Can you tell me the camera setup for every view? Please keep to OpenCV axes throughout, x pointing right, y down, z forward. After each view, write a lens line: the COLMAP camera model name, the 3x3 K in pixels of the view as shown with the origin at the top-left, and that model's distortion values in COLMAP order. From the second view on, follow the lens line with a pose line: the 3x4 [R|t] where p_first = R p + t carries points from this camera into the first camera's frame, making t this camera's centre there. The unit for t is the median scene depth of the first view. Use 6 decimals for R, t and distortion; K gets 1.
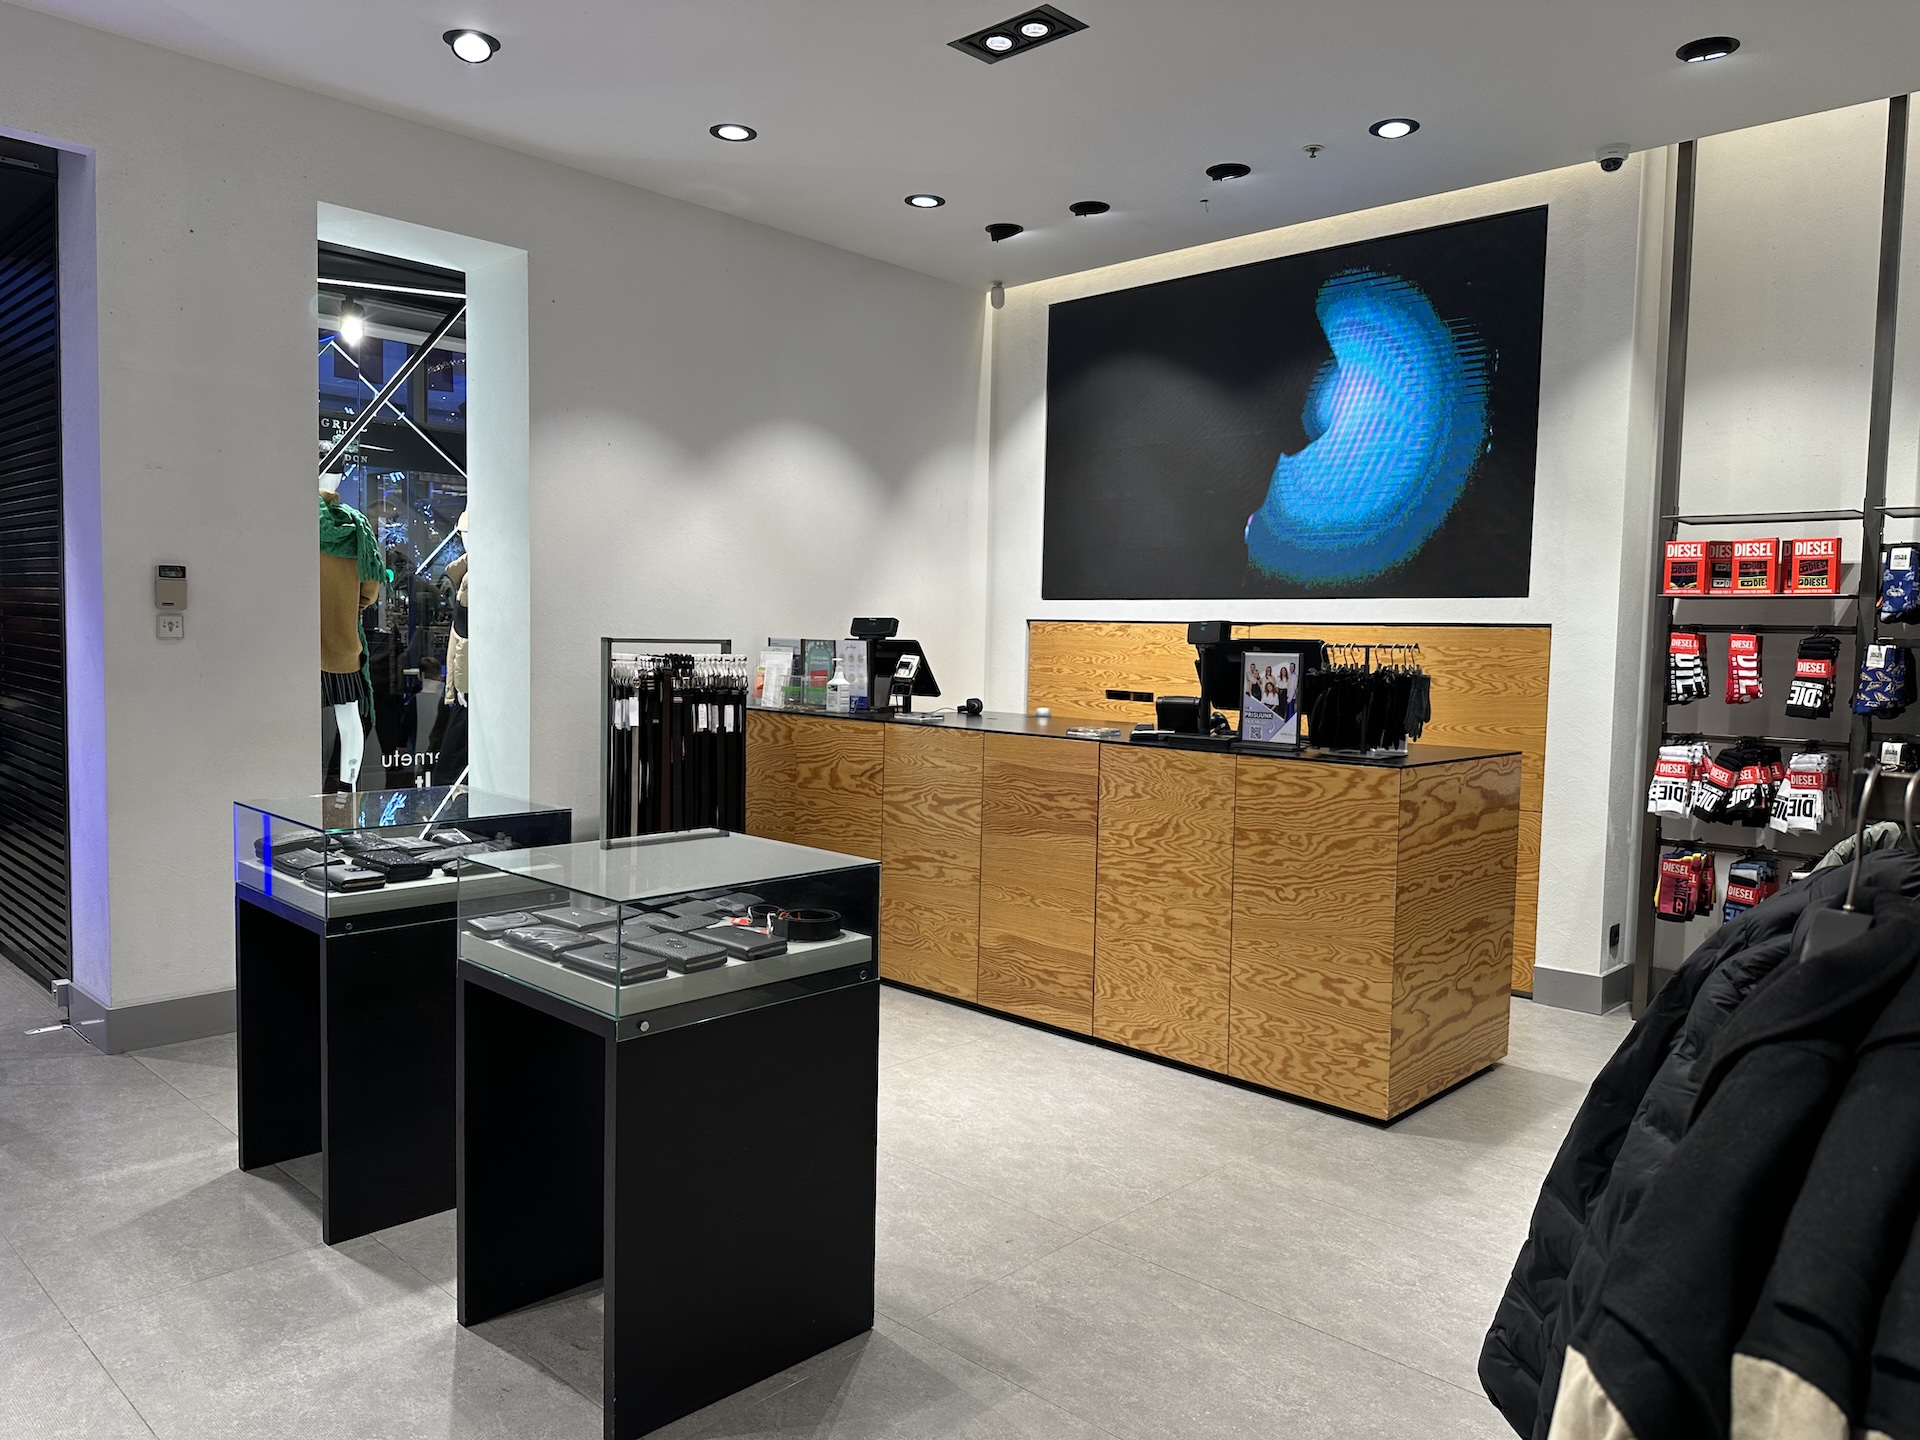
lens RADIAL K [[1376.7, 0, 960.0], [0, 1376.7, 720.0], [0, 0, 1]] dist [0.041040, -0.100204]
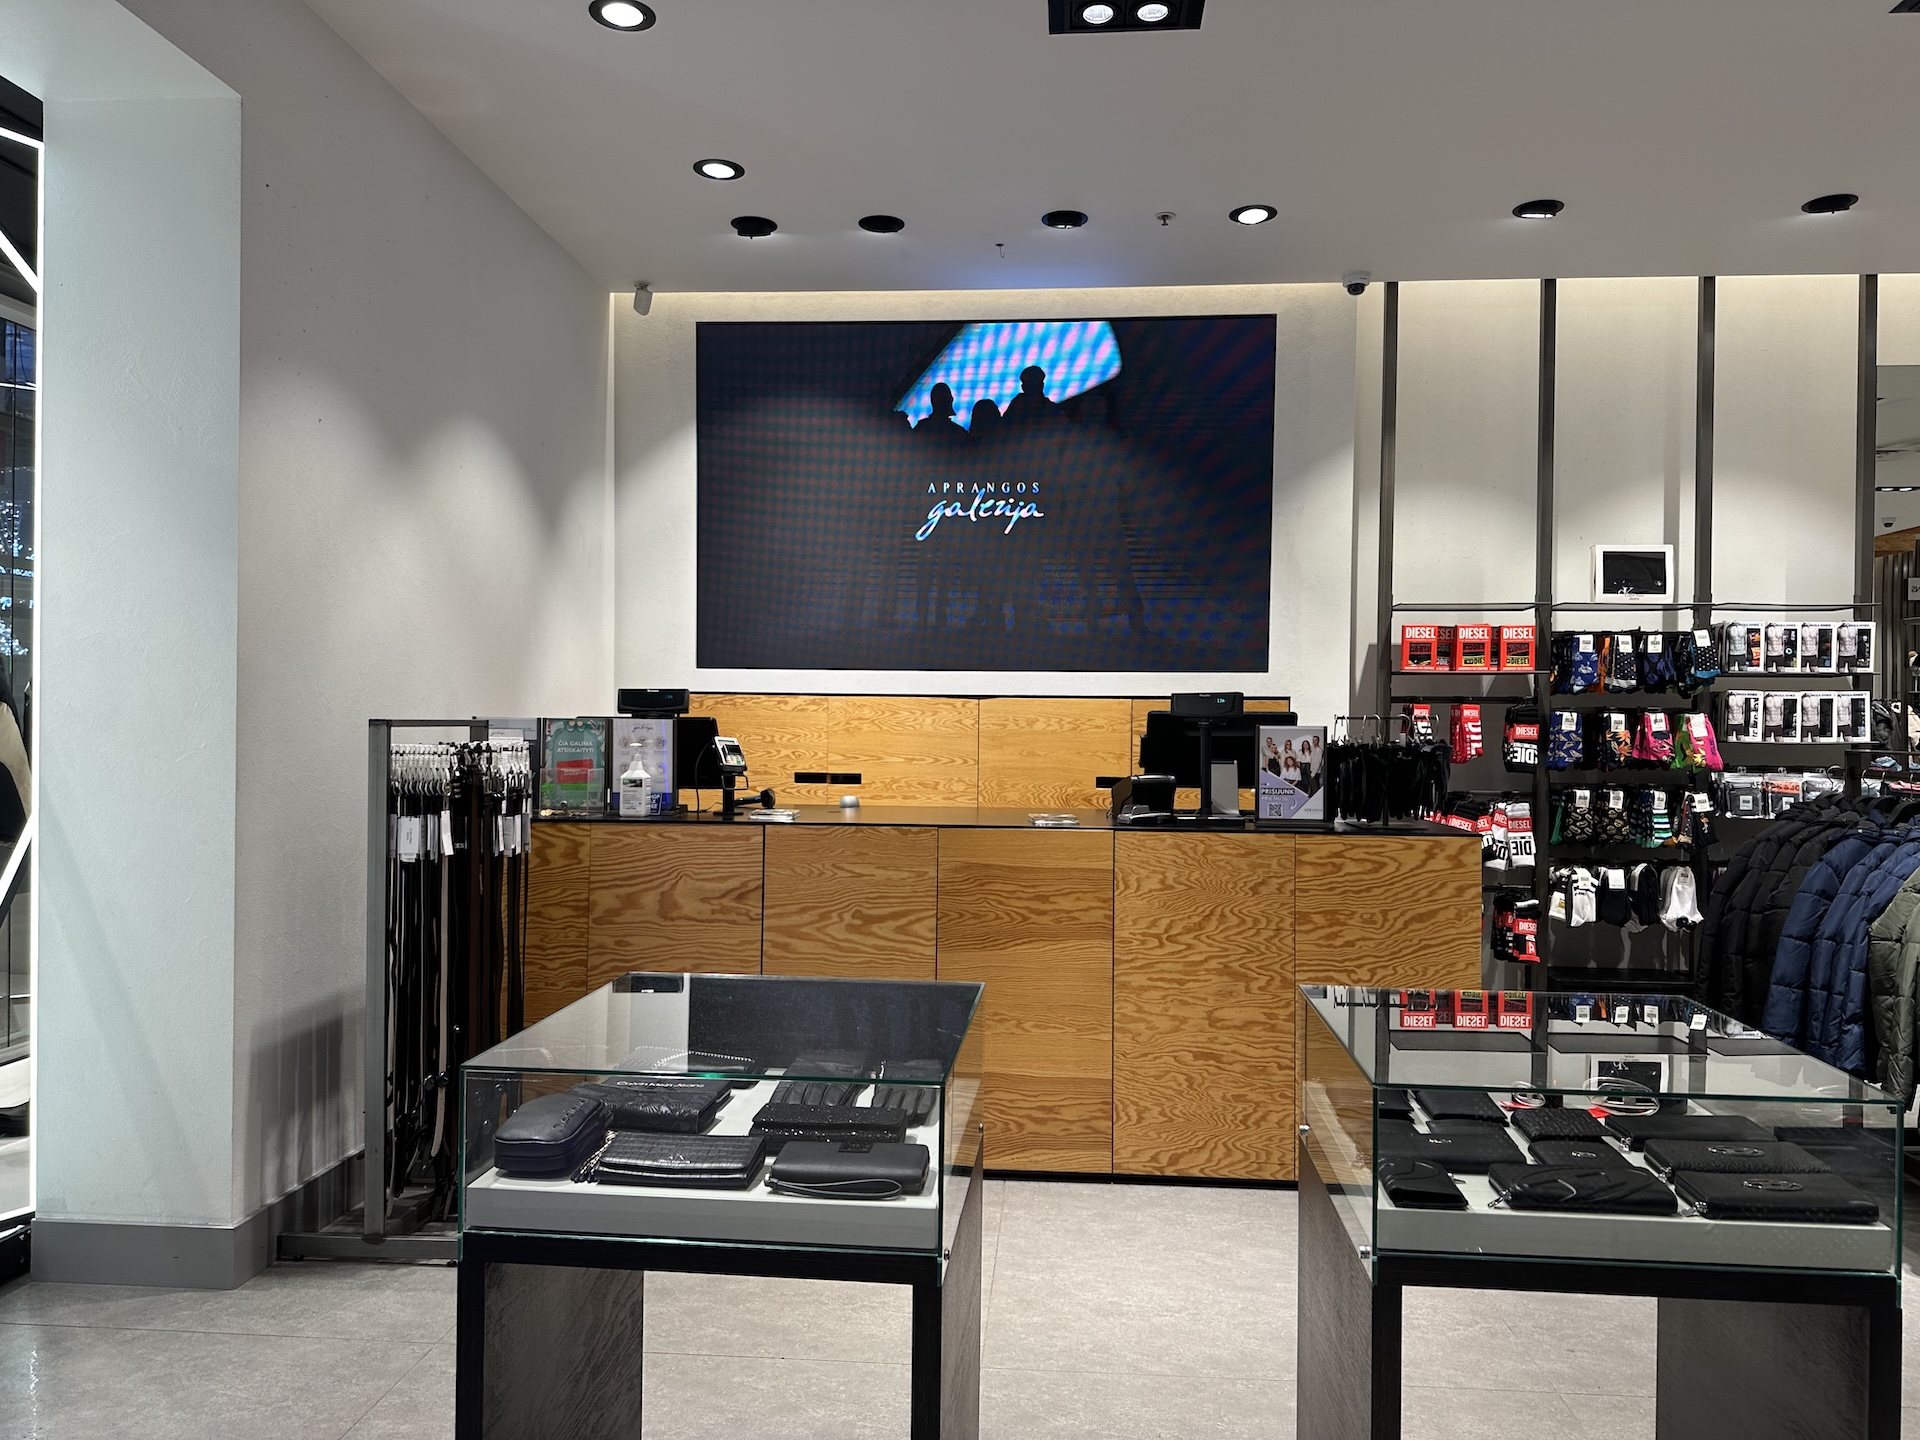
lens RADIAL K [[1358.5, 0, 960.0], [0, 1358.5, 720.0], [0, 0, 1]] dist [0.099655, -0.181349]
pose [[0.758336, -0.012529, 0.651744, -0.548873], [0.047144, 0.998251, -0.035665, -0.028533], [-0.650157, 0.057772, 0.757600, 0.408816]]
